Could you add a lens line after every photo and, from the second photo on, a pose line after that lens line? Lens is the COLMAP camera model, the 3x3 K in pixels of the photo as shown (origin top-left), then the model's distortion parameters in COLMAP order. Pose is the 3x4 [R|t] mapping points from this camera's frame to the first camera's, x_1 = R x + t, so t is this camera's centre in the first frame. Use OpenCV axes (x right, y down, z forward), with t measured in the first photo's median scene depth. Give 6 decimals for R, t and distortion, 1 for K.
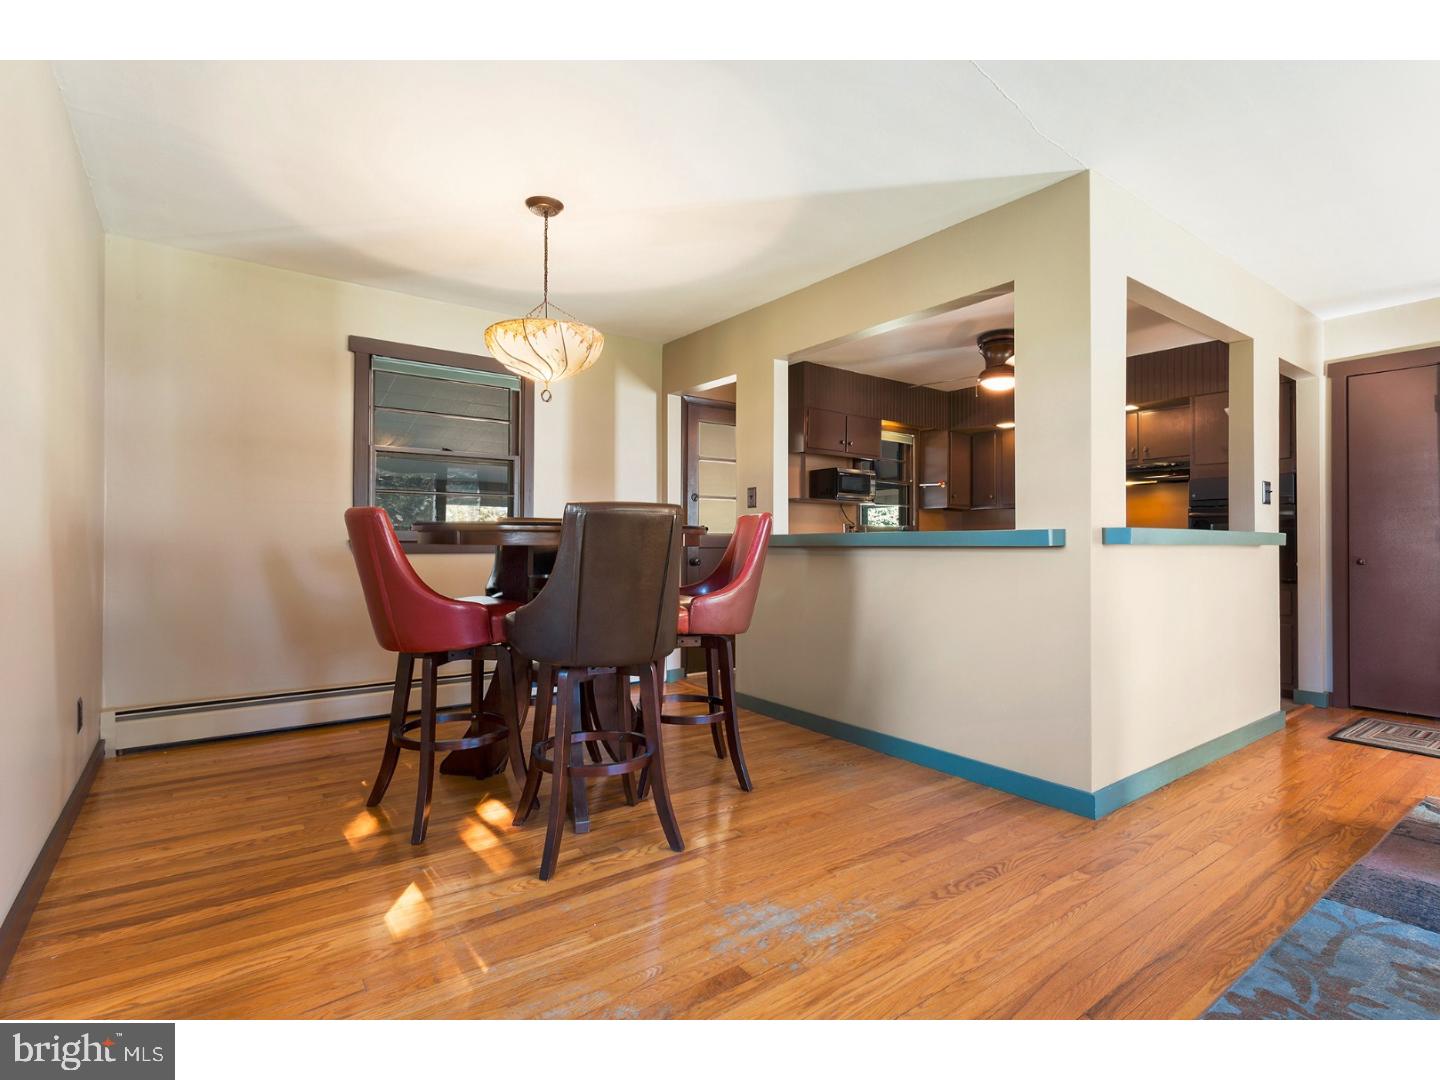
lens RADIAL K [[710.1, 0, 720.0], [0, 710.1, 540.0], [0, 0, 1]] dist [0.000419, 0.000631]
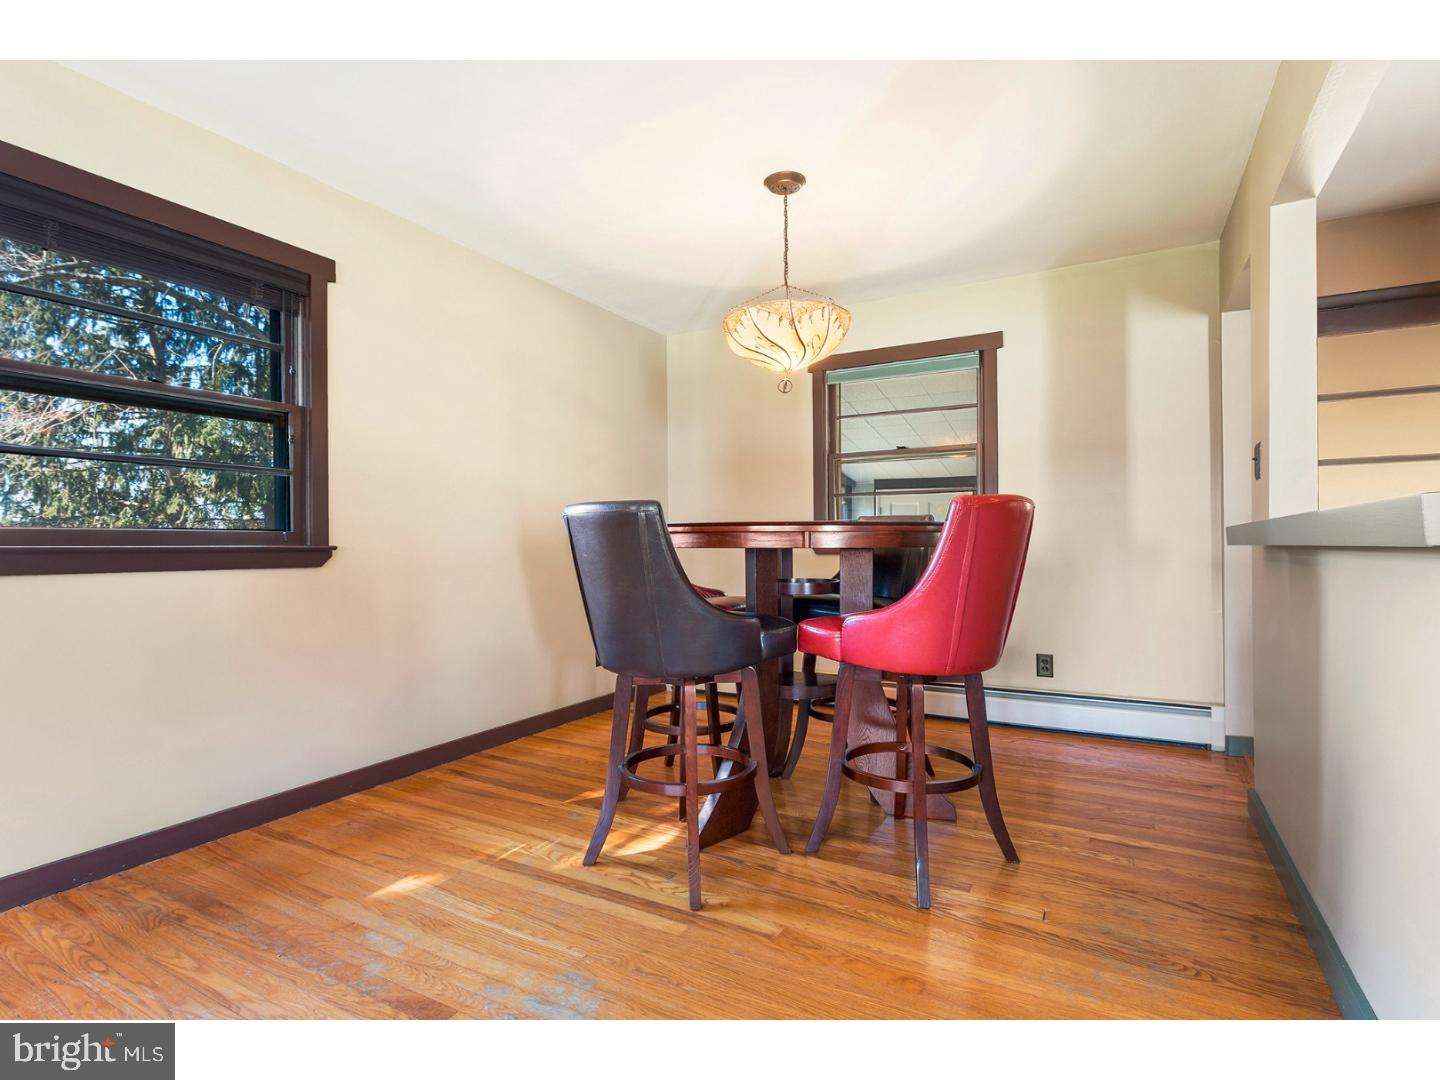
lens RADIAL K [[707.0, 0, 697.9], [0, 707.0, 536.4], [0, 0, 1]] dist [0.023120, -0.000037]
pose [[0.403345, -0.013824, -0.914943, 0.572387], [0.008034, 0.999901, -0.011566, 0.005476], [0.915013, -0.002685, 0.403416, 0.529245]]
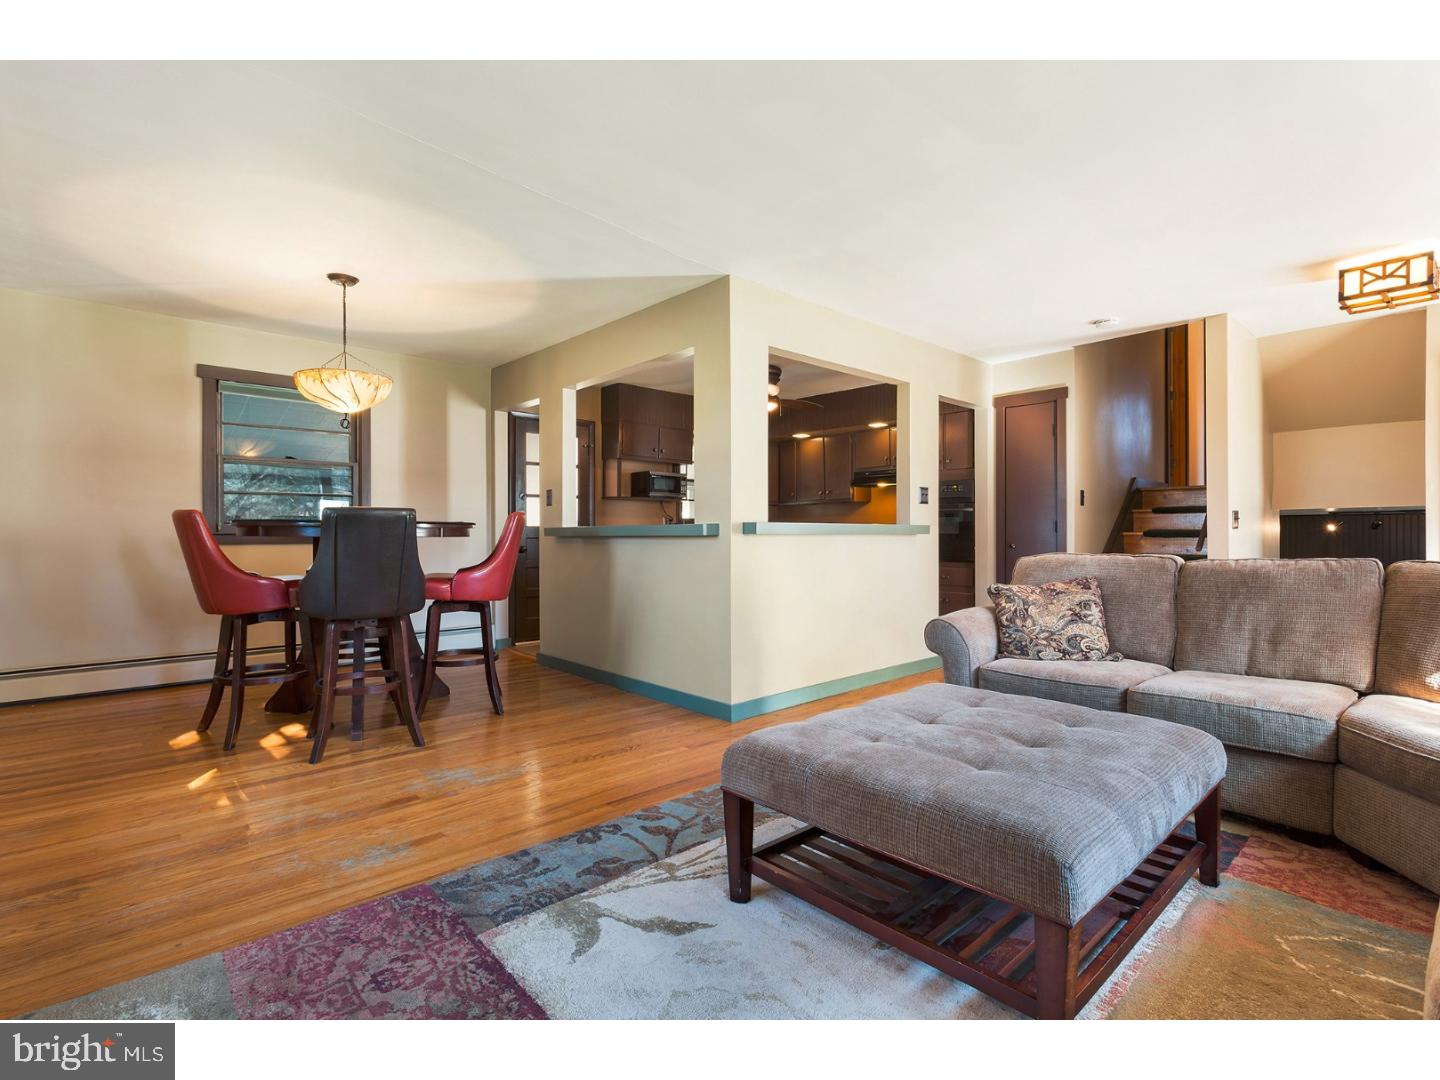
lens RADIAL K [[697.9, 0, 724.1], [0, 697.9, 537.8], [0, 0, 1]] dist [0.003150, 0.001308]
pose [[0.994261, -0.004746, 0.106874, 0.323641], [0.003633, 0.999937, 0.010610, -0.001242], [-0.106918, -0.010161, 0.994216, -0.381032]]
